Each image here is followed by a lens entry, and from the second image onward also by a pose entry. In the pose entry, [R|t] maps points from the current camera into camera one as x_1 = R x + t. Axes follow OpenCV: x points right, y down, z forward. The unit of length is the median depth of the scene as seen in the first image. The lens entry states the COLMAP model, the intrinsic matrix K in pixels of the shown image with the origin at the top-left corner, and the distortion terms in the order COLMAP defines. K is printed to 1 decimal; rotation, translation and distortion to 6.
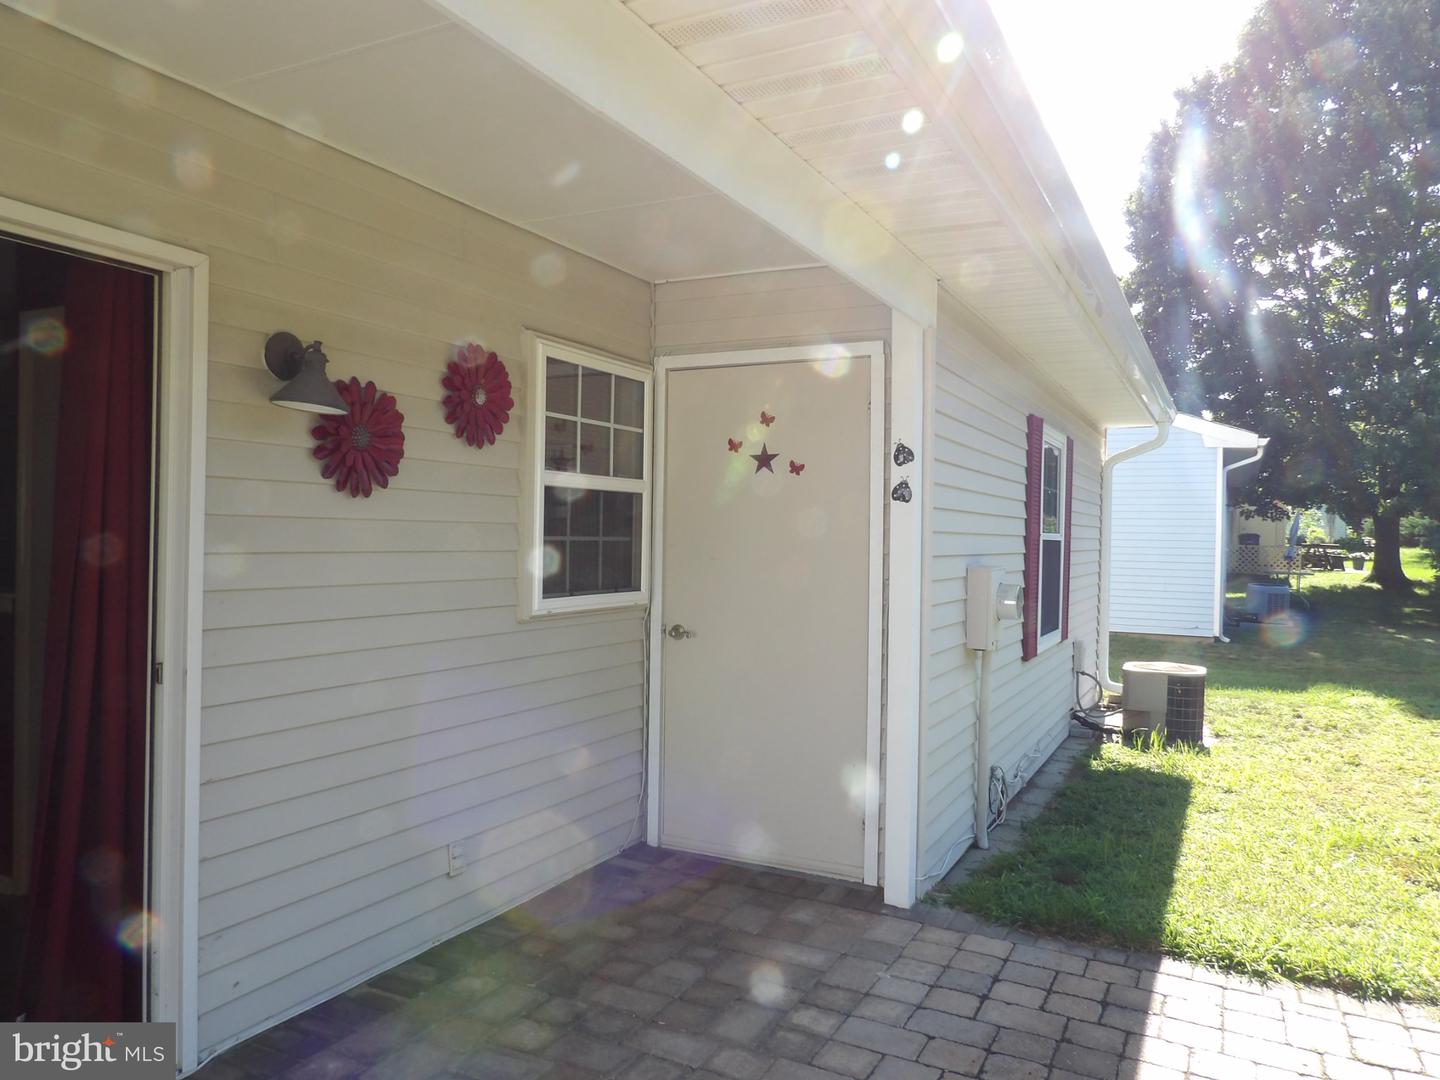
lens RADIAL K [[1047.4, 0, 722.9], [0, 1047.4, 541.8], [0, 0, 1]] dist [-0.040945, 0.046789]
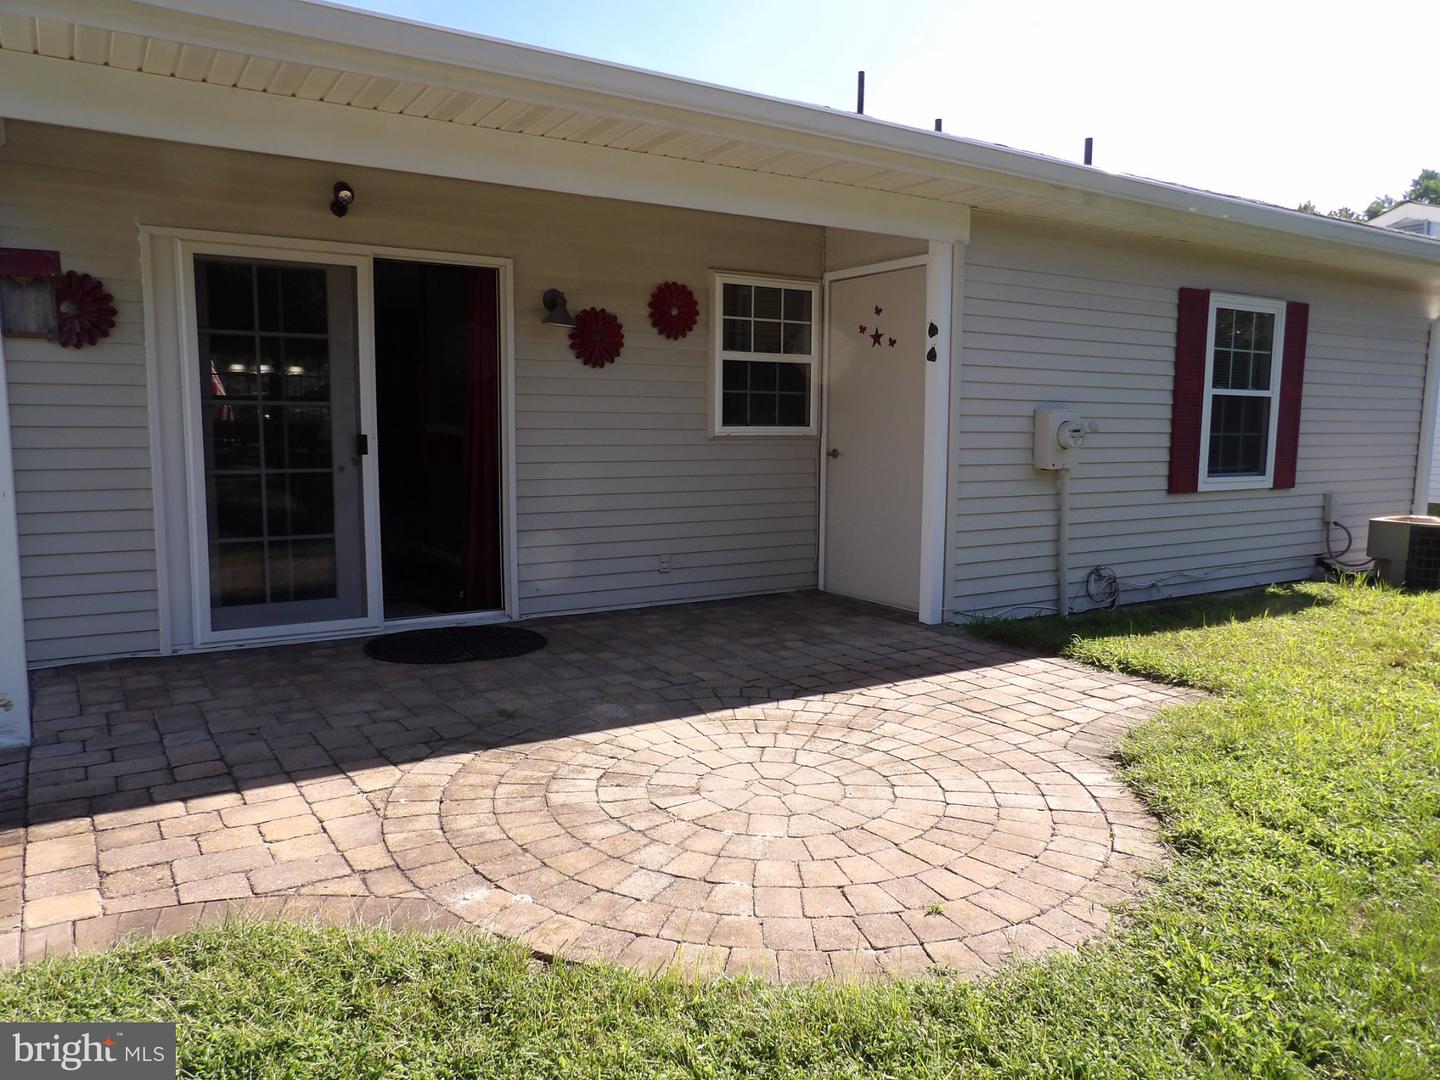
lens RADIAL K [[1047.4, 0, 711.6], [0, 1047.4, 541.2], [0, 0, 1]] dist [-0.040945, 0.046789]
pose [[0.862674, 0.045716, -0.503690, 0.695707], [0.005370, 0.995022, 0.099509, 0.071959], [0.505732, -0.088549, 0.858134, -0.512351]]
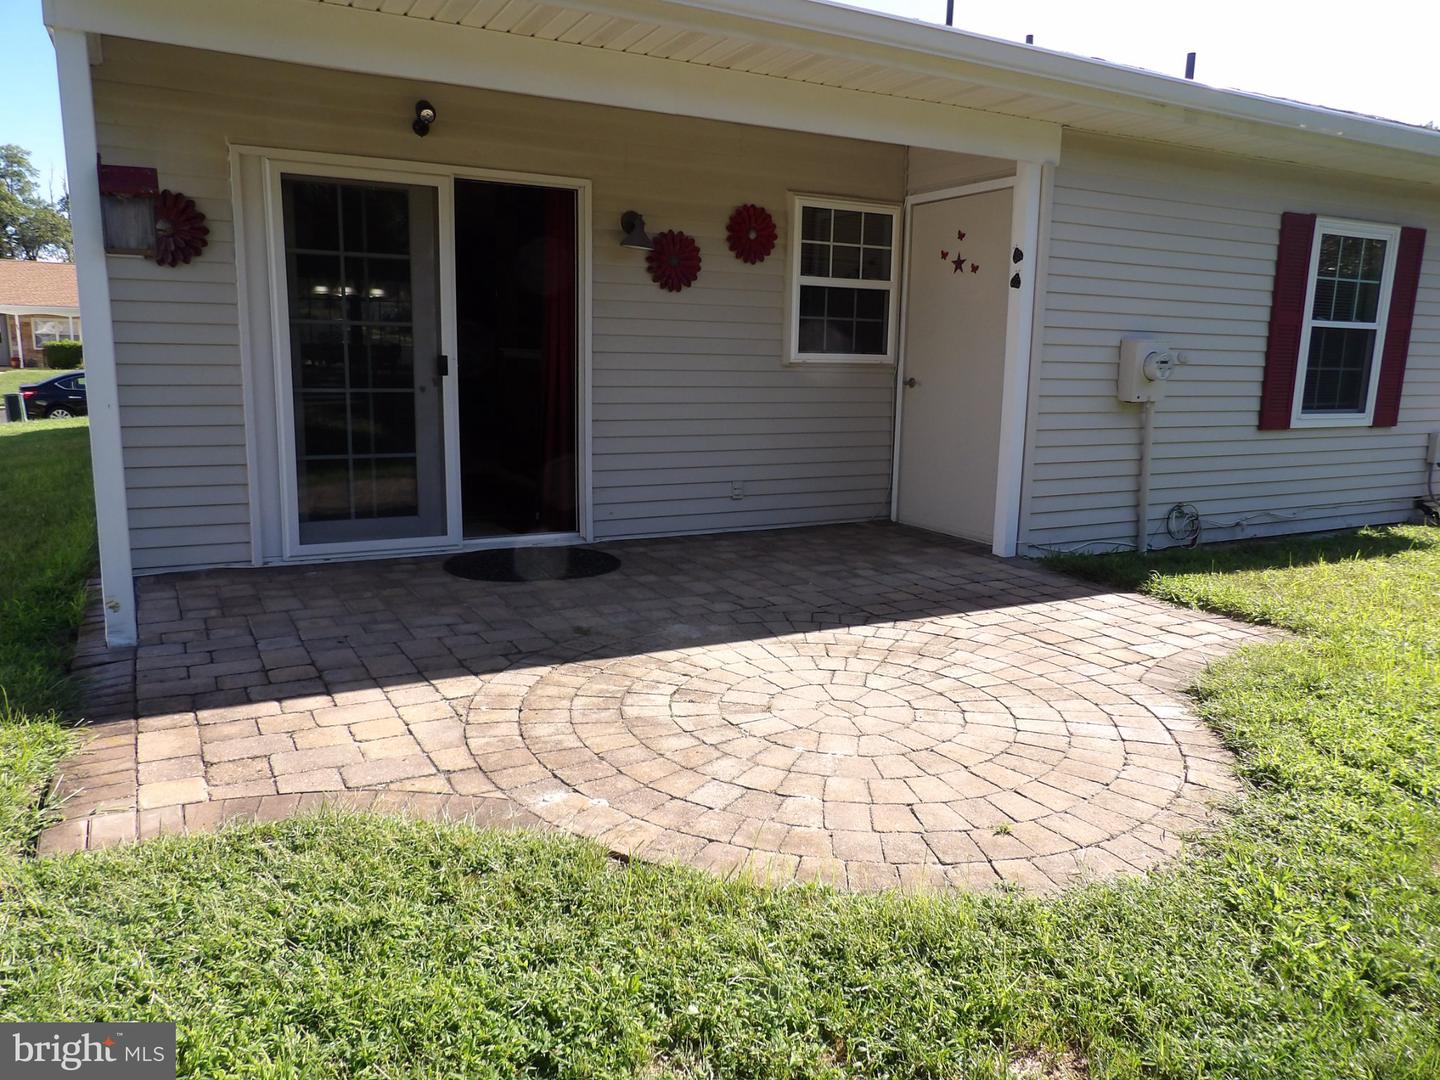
lens RADIAL K [[1047.4, 0, 705.6], [0, 1047.4, 541.0], [0, 0, 1]] dist [-0.040945, 0.046789]
pose [[0.823646, 0.097669, -0.558631, 0.692924], [-0.006768, 0.986680, 0.162530, 0.081902], [0.567064, -0.130086, 0.813336, -0.521338]]
